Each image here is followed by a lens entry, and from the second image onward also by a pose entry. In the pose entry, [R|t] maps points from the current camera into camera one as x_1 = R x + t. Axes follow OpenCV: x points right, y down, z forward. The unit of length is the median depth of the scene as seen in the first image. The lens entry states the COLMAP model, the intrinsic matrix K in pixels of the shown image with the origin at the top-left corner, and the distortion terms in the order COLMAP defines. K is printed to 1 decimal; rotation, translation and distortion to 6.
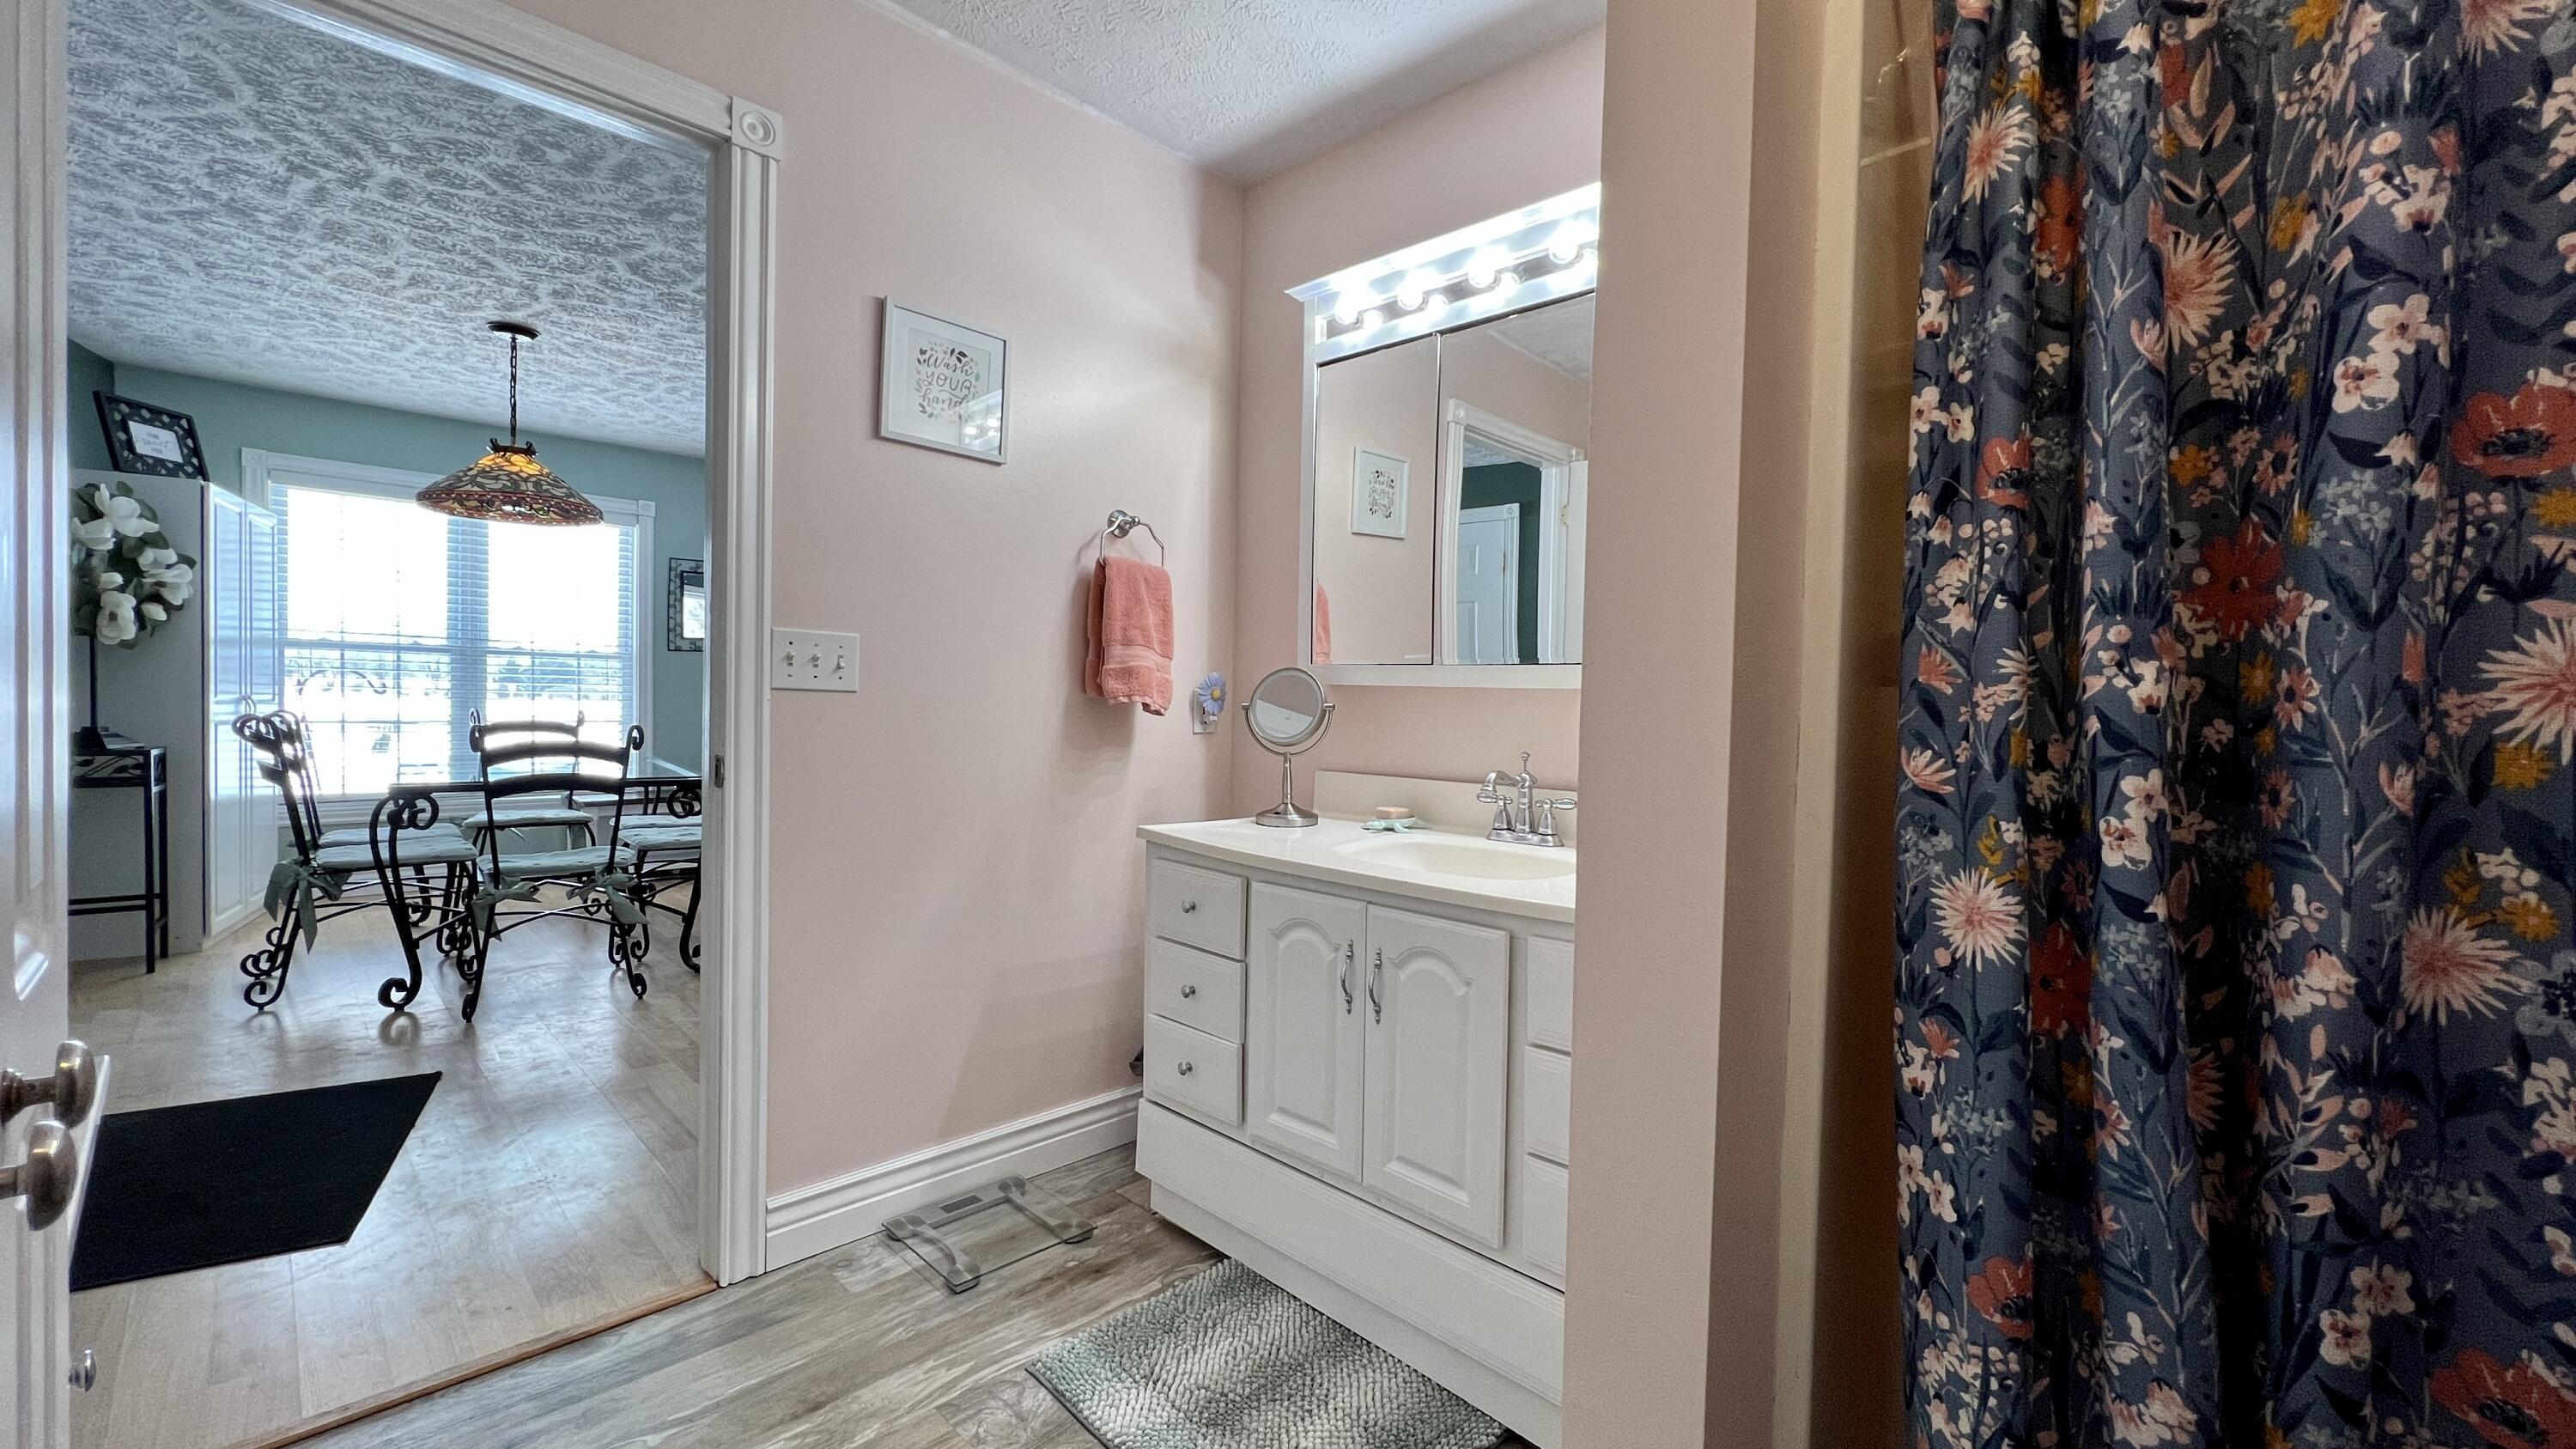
lens RADIAL K [[1030.3, 0, 1281.2], [0, 1030.3, 734.8], [0, 0, 1]] dist [0.000630, 0.000210]
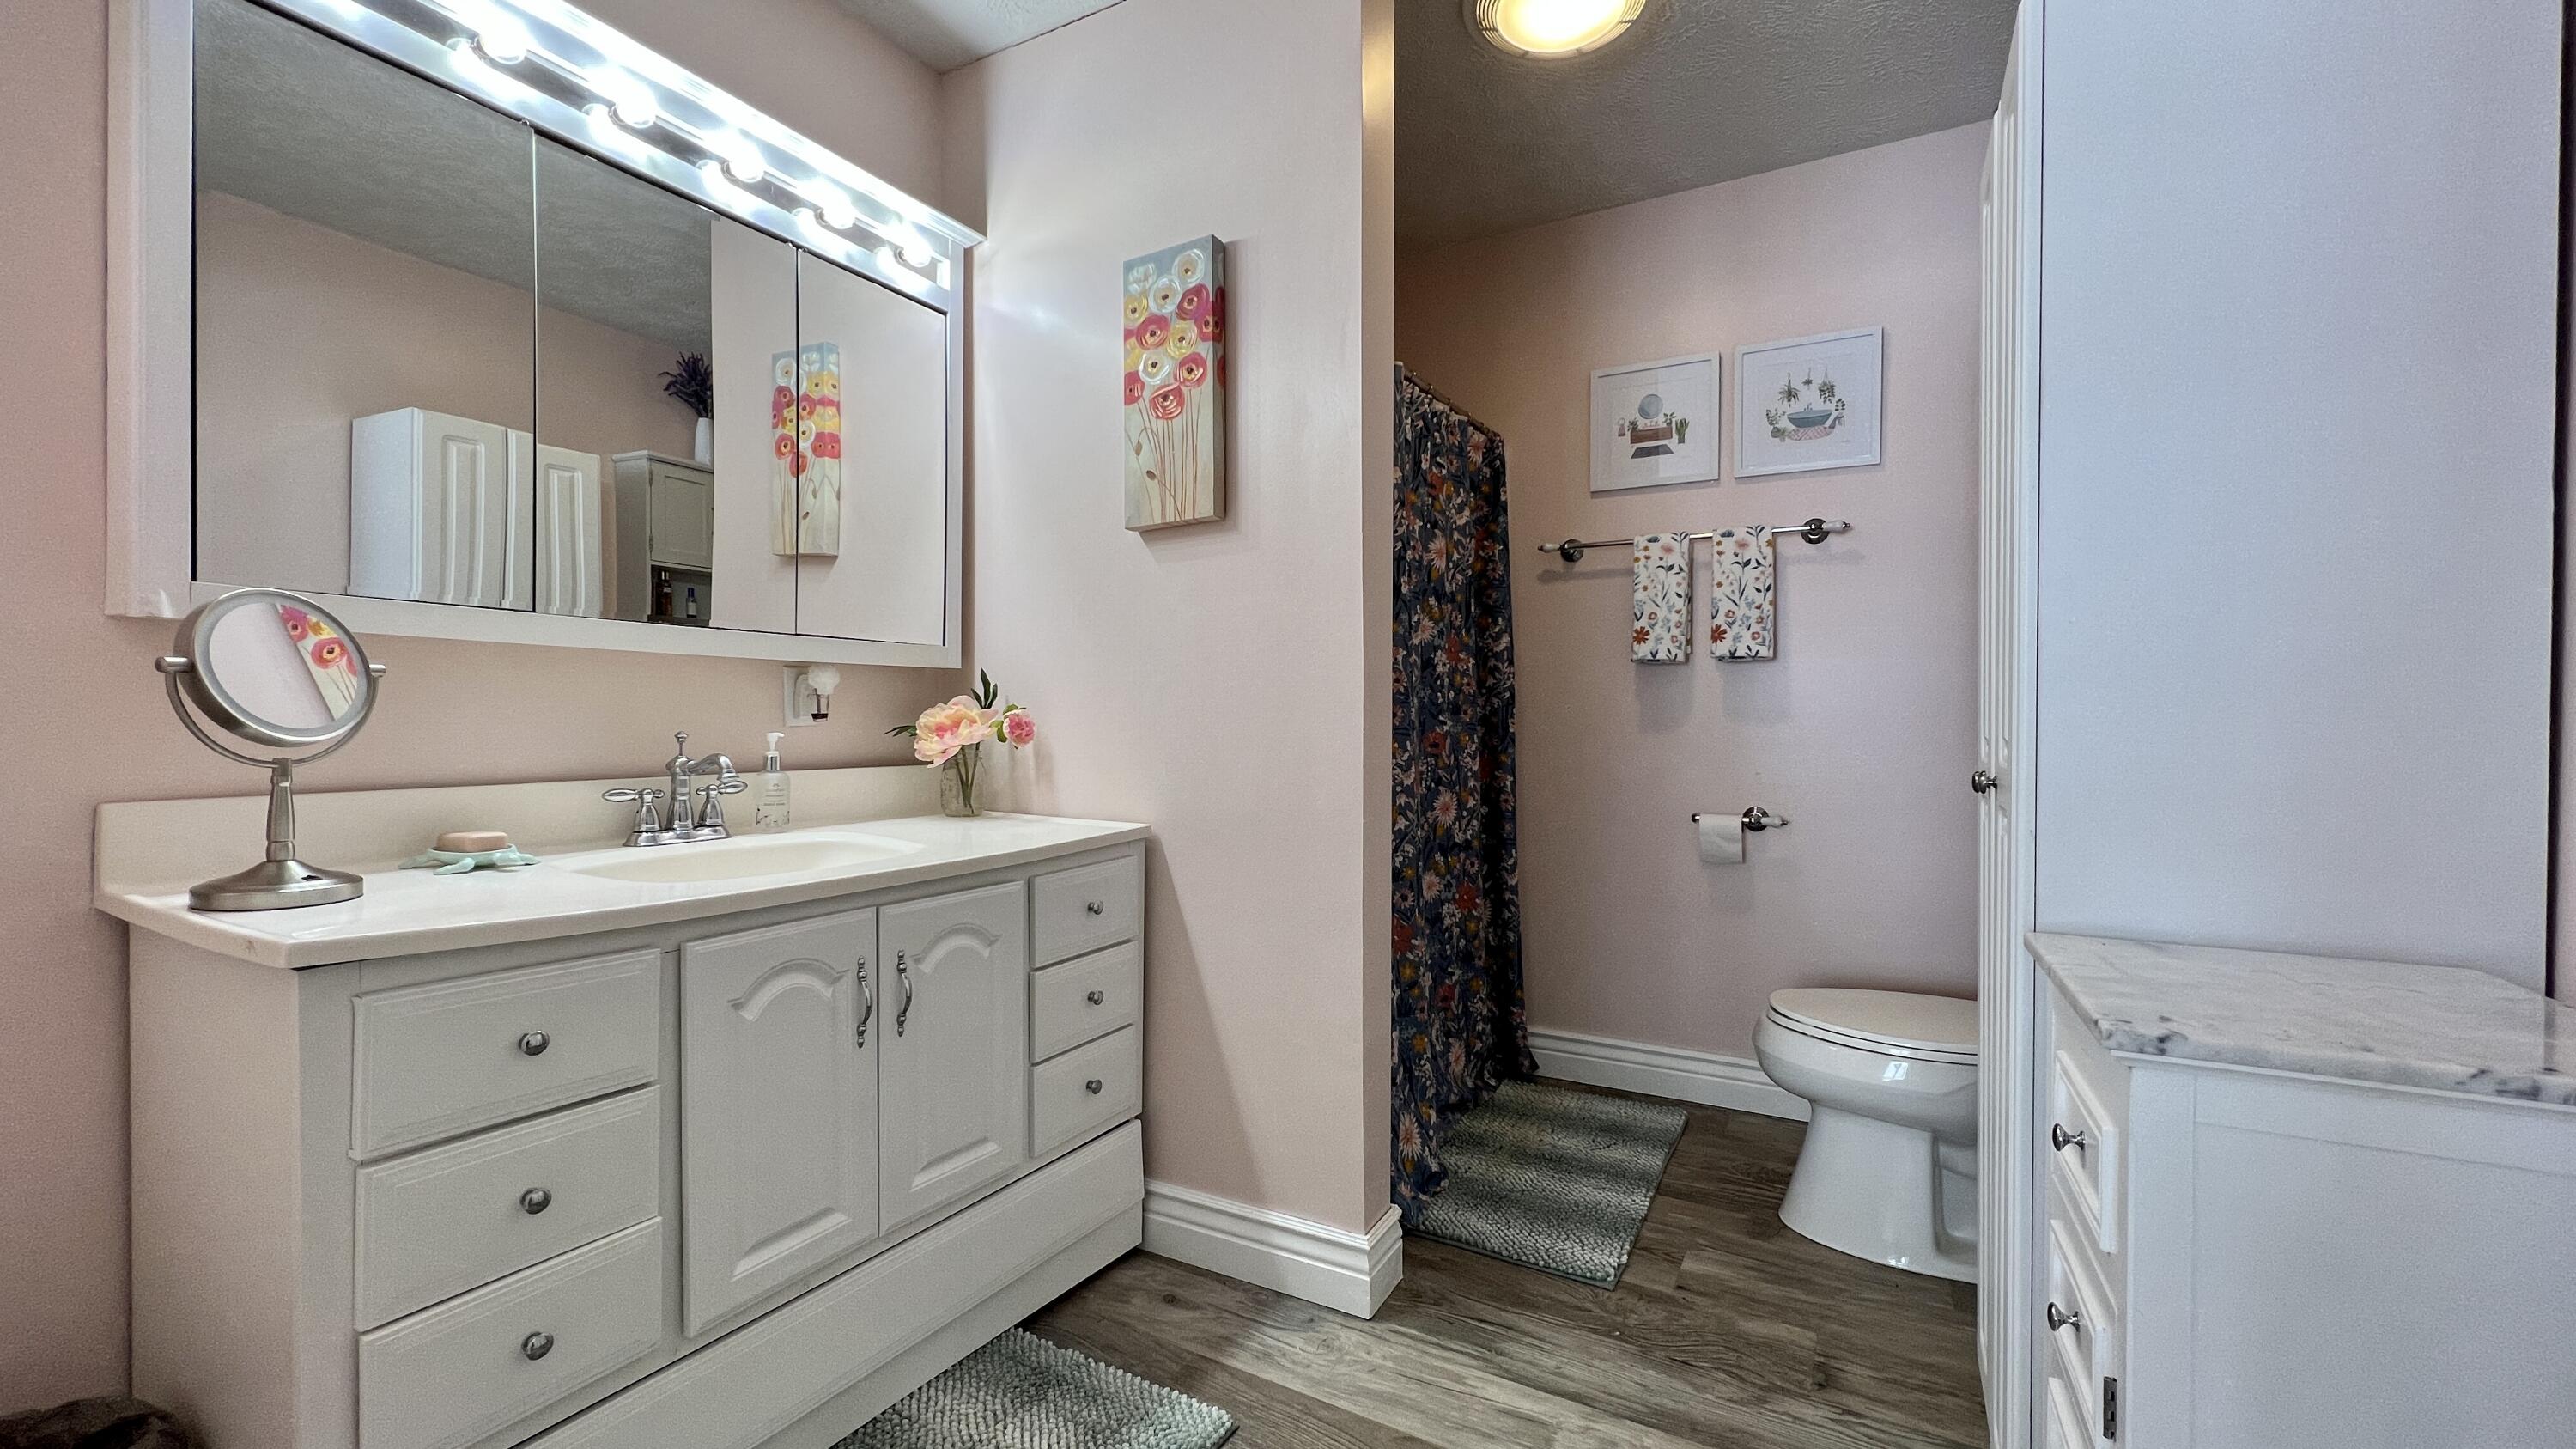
lens RADIAL K [[1030.3, 0, 1294.3], [0, 1030.3, 723.0], [0, 0, 1]] dist [0.000630, 0.000210]
pose [[-0.253391, -0.032624, 0.966814, -0.750368], [0.021620, 0.998991, 0.039376, -0.013735], [-0.967122, 0.030880, -0.252430, 0.794513]]
